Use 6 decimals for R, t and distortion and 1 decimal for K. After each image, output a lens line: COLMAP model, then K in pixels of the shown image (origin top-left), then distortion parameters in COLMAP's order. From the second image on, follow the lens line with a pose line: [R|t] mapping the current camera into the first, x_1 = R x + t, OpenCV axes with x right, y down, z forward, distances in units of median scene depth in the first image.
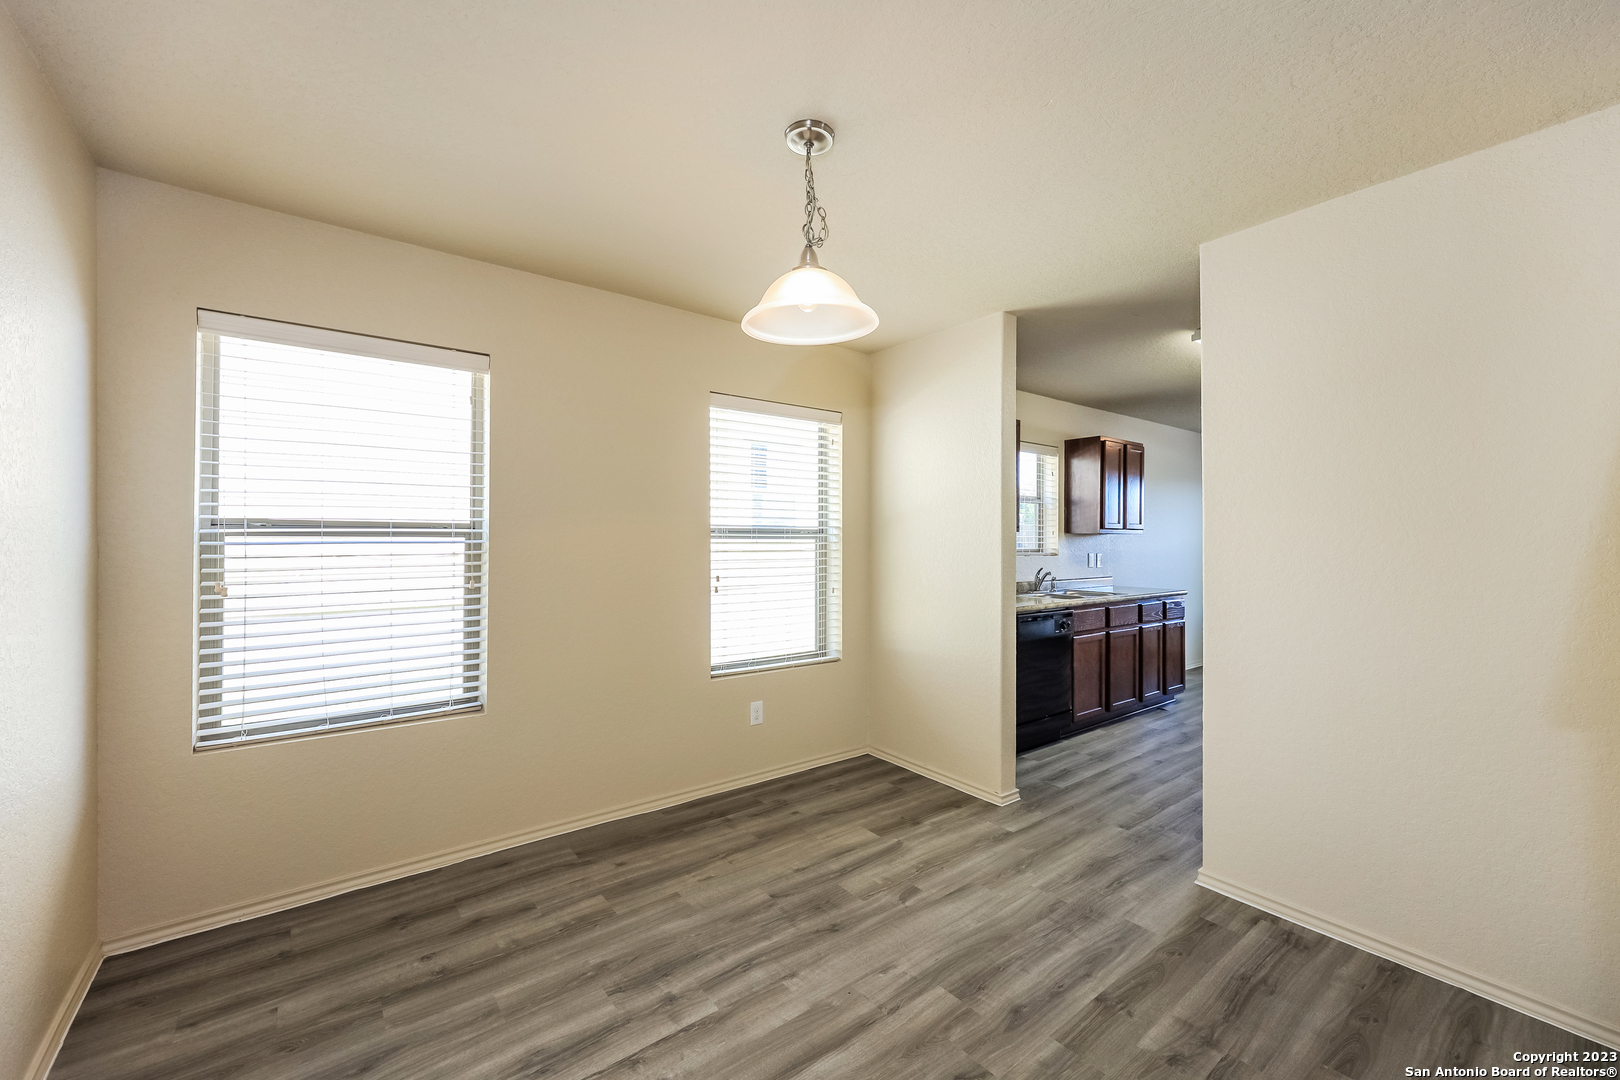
lens RADIAL K [[642.8, 0, 830.9], [0, 642.8, 541.1], [0, 0, 1]] dist [0.000272, -0.000043]
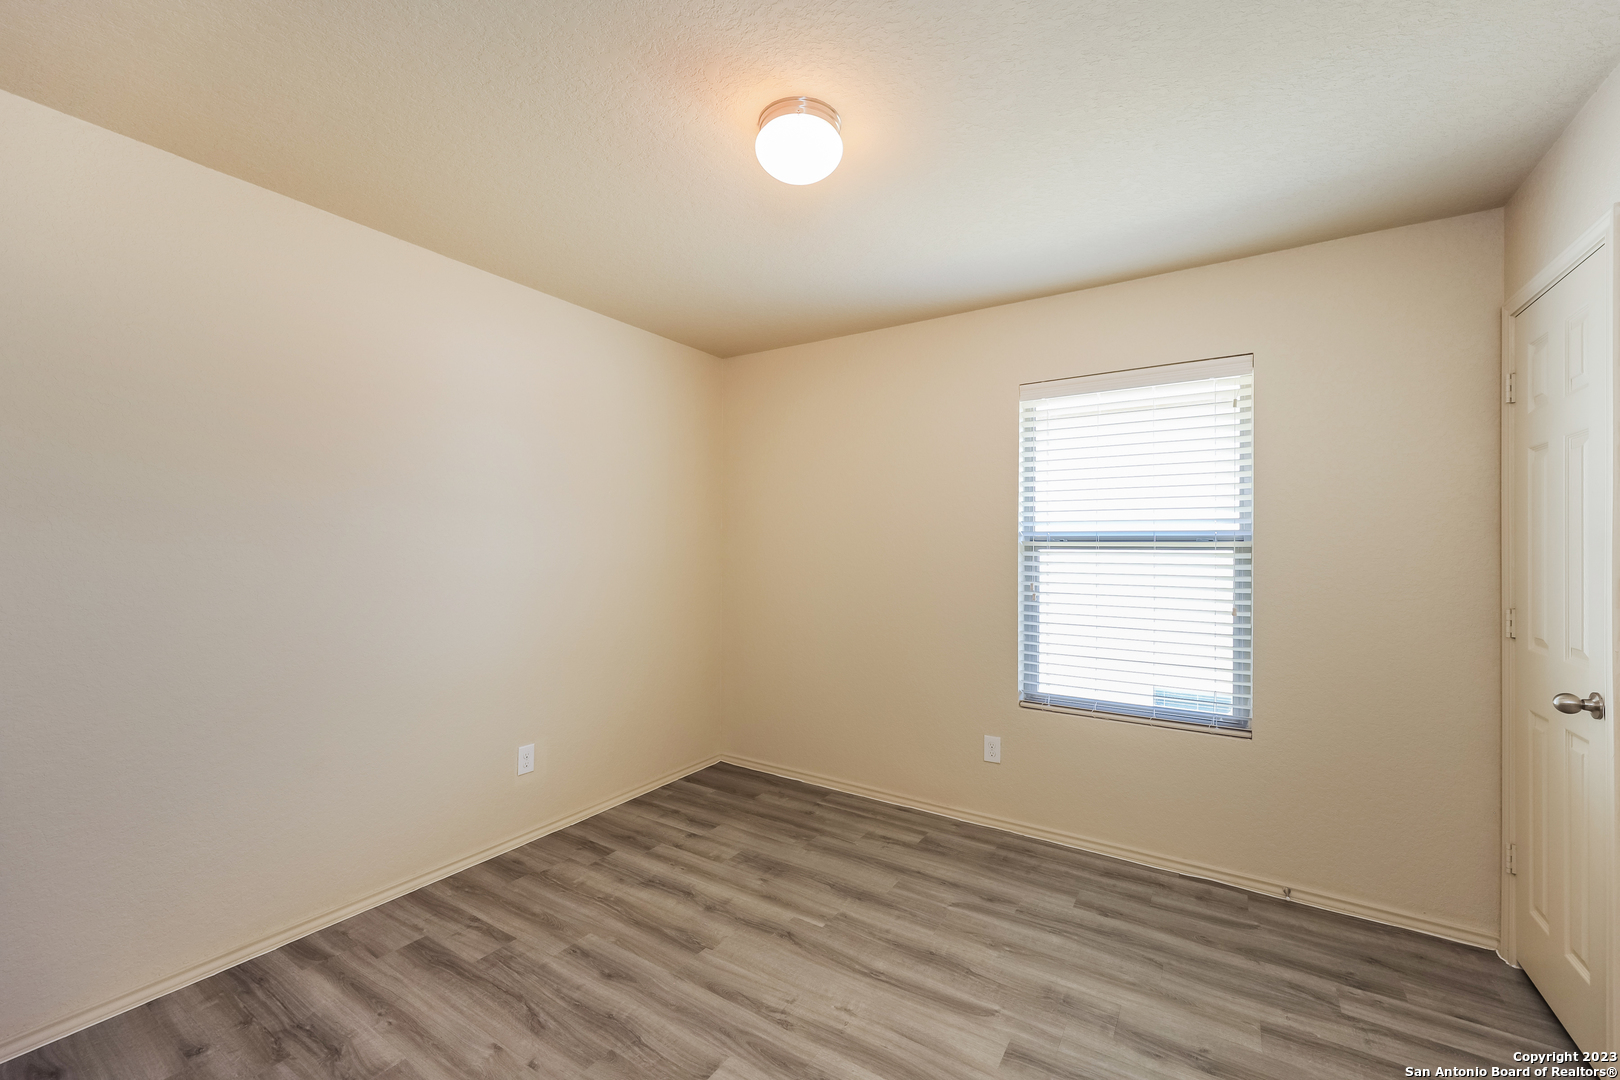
lens RADIAL K [[642.8, 0, 830.9], [0, 642.8, 541.1], [0, 0, 1]] dist [0.000272, -0.000043]
pose [[0.324044, -0.011914, -0.945967, 0.181050], [-0.006312, 0.999871, -0.014755, 0.000080], [0.946021, 0.010753, 0.323928, 0.143837]]
